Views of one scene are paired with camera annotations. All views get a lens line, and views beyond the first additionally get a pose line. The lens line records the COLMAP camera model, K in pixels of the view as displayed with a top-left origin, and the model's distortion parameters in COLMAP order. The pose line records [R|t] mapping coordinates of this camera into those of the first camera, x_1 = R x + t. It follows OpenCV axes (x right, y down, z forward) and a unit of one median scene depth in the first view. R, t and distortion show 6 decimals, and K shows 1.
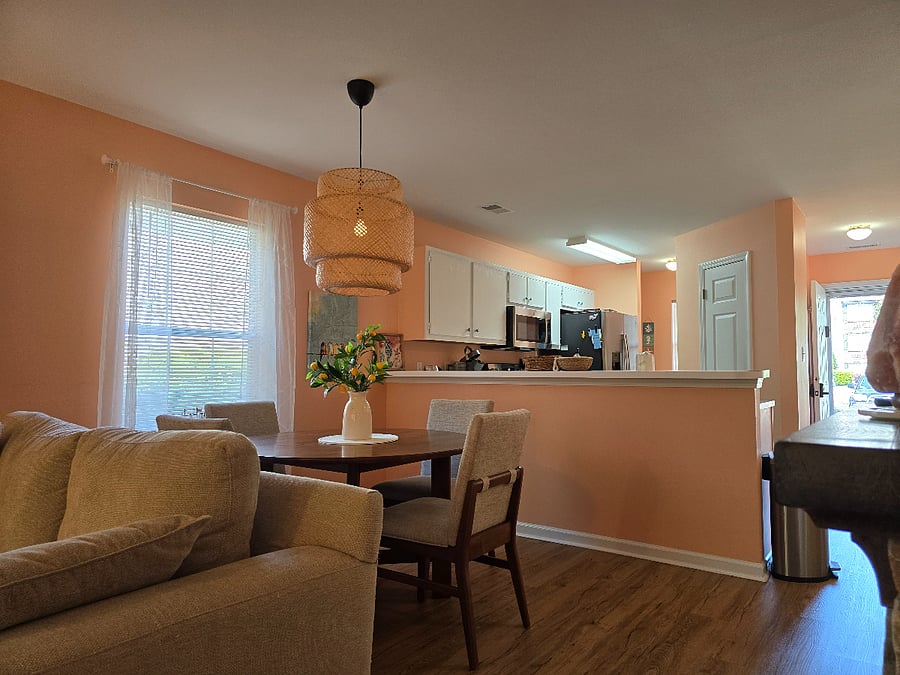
lens RADIAL K [[613.5, 0, 455.4], [0, 613.5, 349.7], [0, 0, 1]] dist [0.071325, -0.024456]
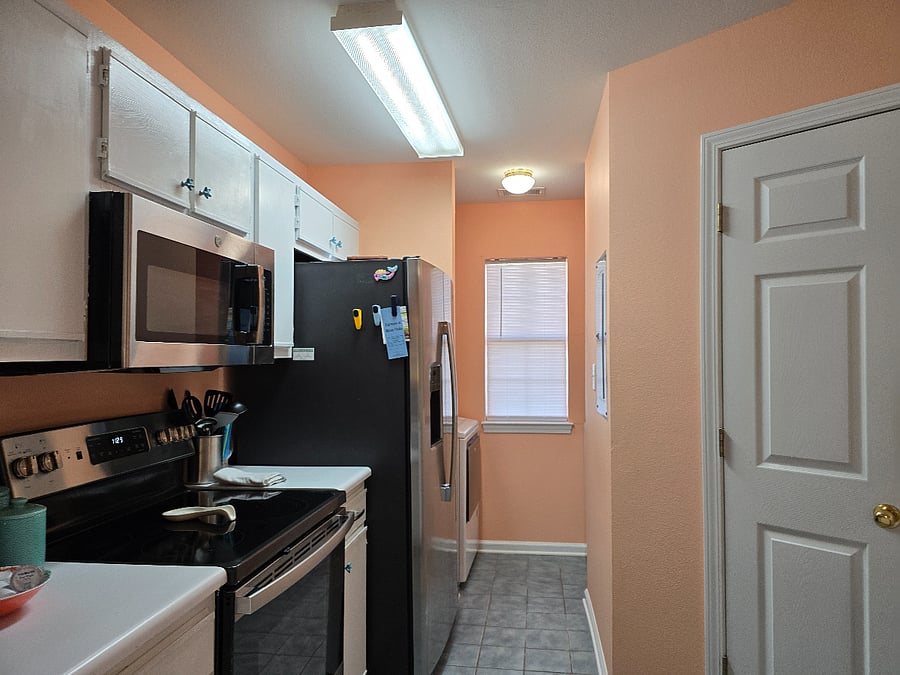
lens RADIAL K [[613.5, 0, 458.4], [0, 613.5, 341.6], [0, 0, 1]] dist [0.071325, -0.024456]
pose [[0.872905, 0.005869, 0.487855, 0.082239], [-0.015637, 0.999750, 0.015952, -0.018994], [-0.487640, -0.021553, 0.872779, 0.670140]]
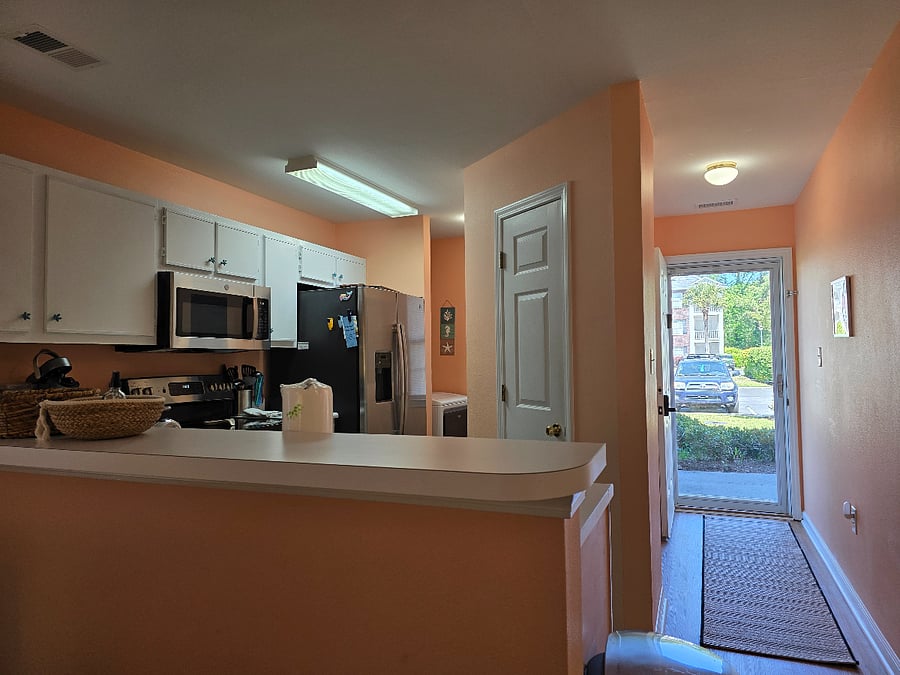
lens RADIAL K [[613.5, 0, 455.5], [0, 613.5, 335.4], [0, 0, 1]] dist [0.071325, -0.024456]
pose [[0.971531, -0.001800, 0.236907, 0.190105], [0.001216, 0.999996, 0.002614, -0.015597], [-0.236911, -0.002251, 0.971529, 0.380548]]
